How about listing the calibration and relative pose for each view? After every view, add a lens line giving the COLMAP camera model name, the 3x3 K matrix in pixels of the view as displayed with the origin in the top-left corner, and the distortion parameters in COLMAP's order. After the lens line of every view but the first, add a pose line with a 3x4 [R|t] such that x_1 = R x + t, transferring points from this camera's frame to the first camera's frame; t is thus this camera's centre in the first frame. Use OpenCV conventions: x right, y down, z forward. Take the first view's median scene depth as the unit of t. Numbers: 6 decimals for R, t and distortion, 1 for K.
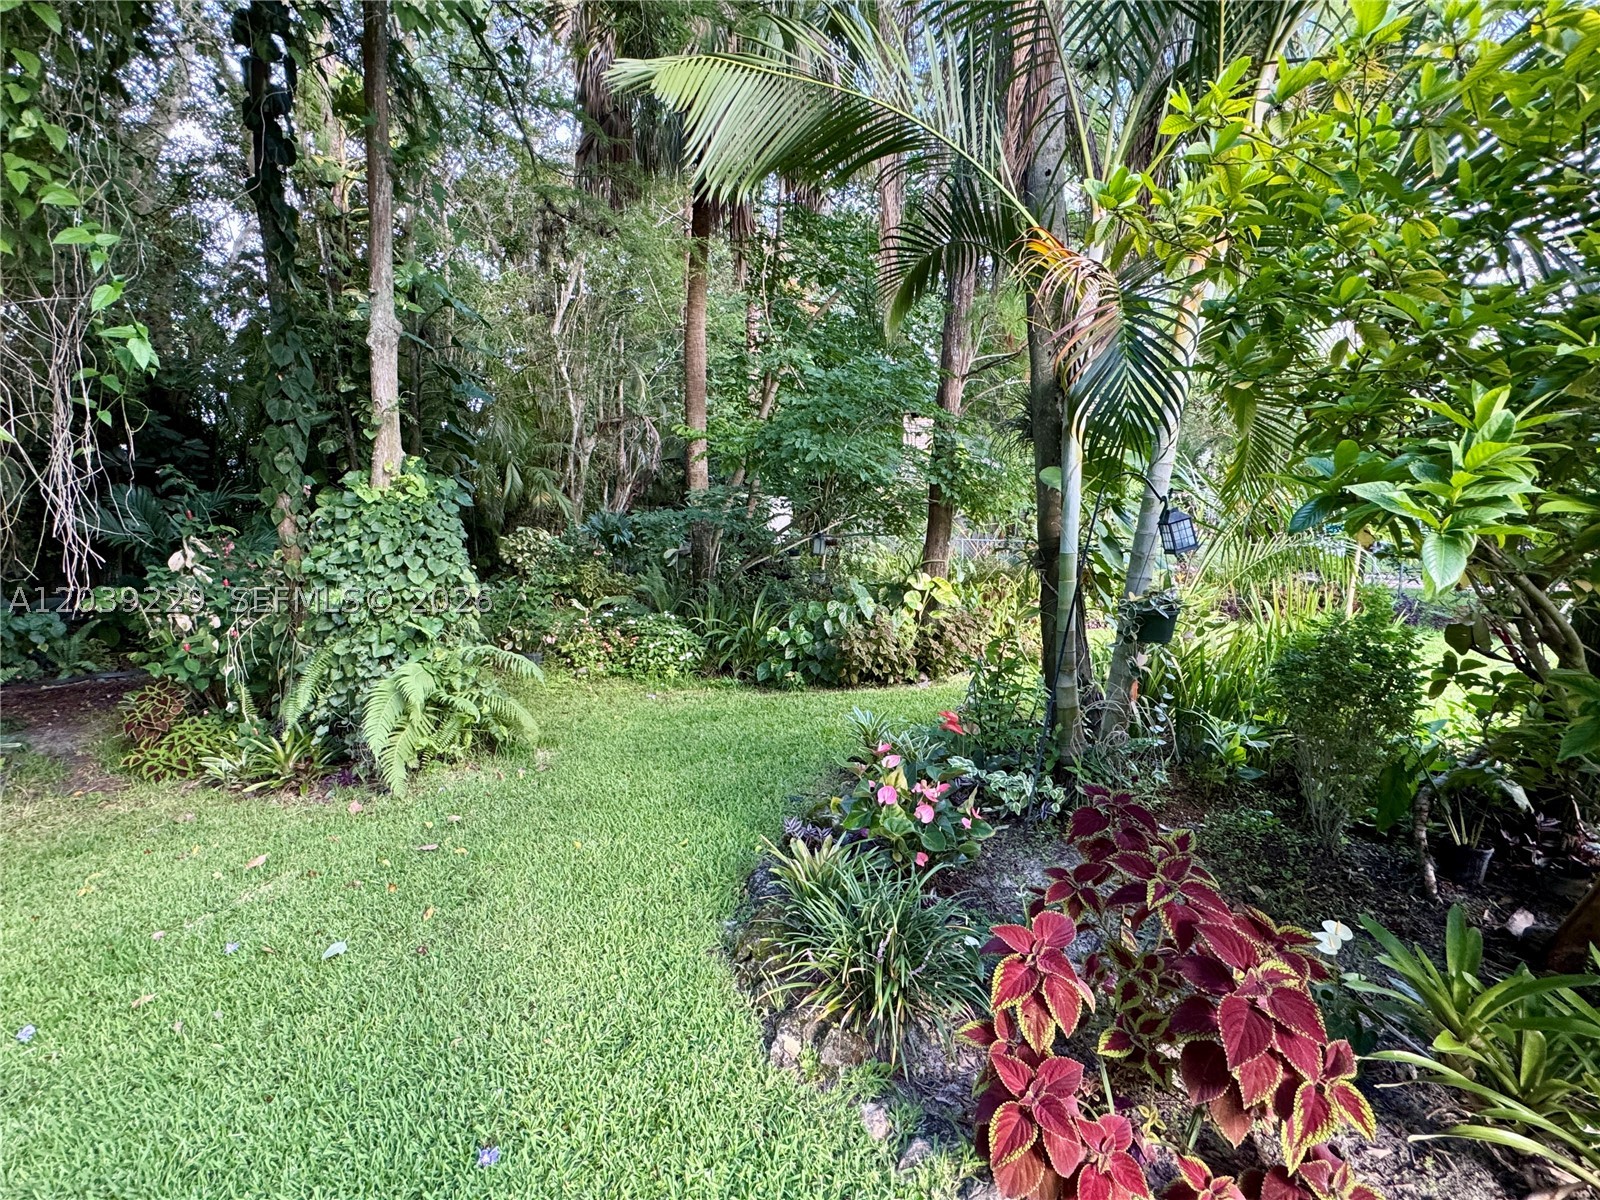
lens RADIAL K [[751.1, 0, 796.2], [0, 751.1, 597.8], [0, 0, 1]] dist [0.000667, 0.001296]
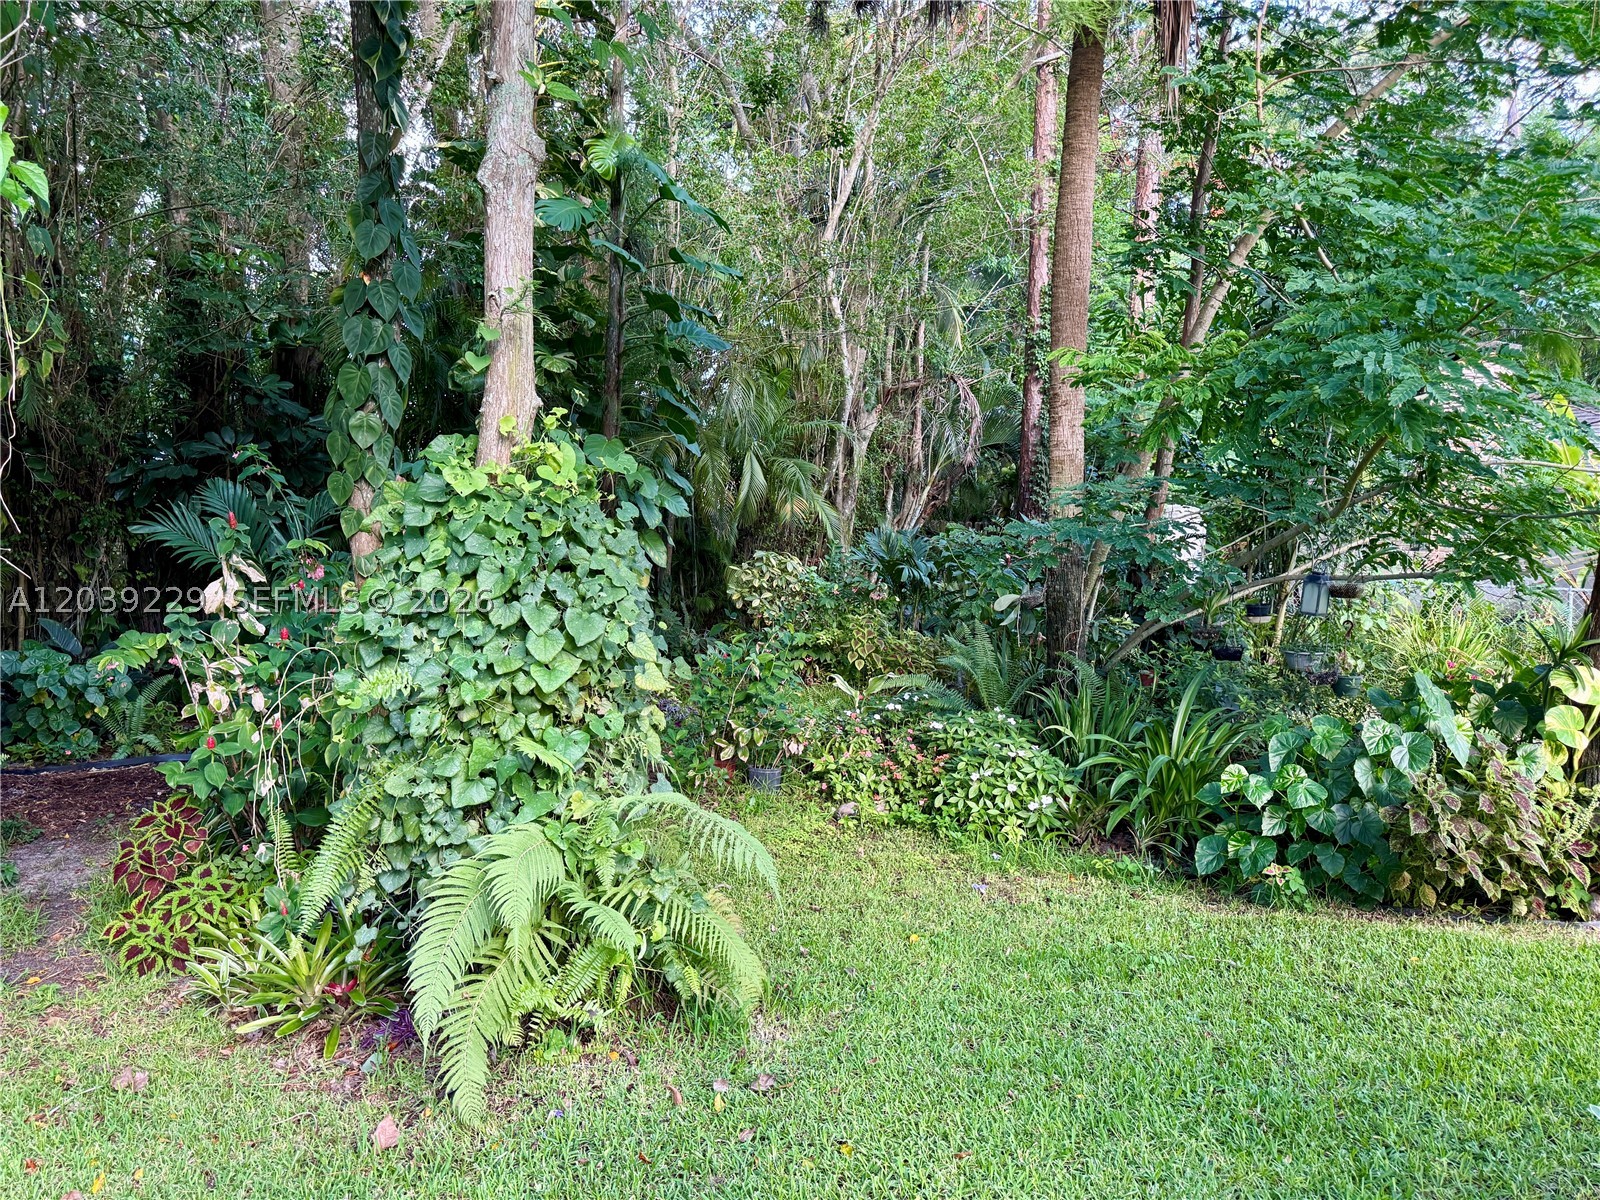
lens RADIAL K [[1119.8, 0, 800.4], [0, 1119.8, 604.3], [0, 0, 1]] dist [0.071240, -0.000890]
pose [[0.949799, 0.031926, -0.311227, -0.073054], [-0.047676, 0.997931, -0.043130, -0.019708], [0.309206, 0.055803, 0.949357, 0.219167]]
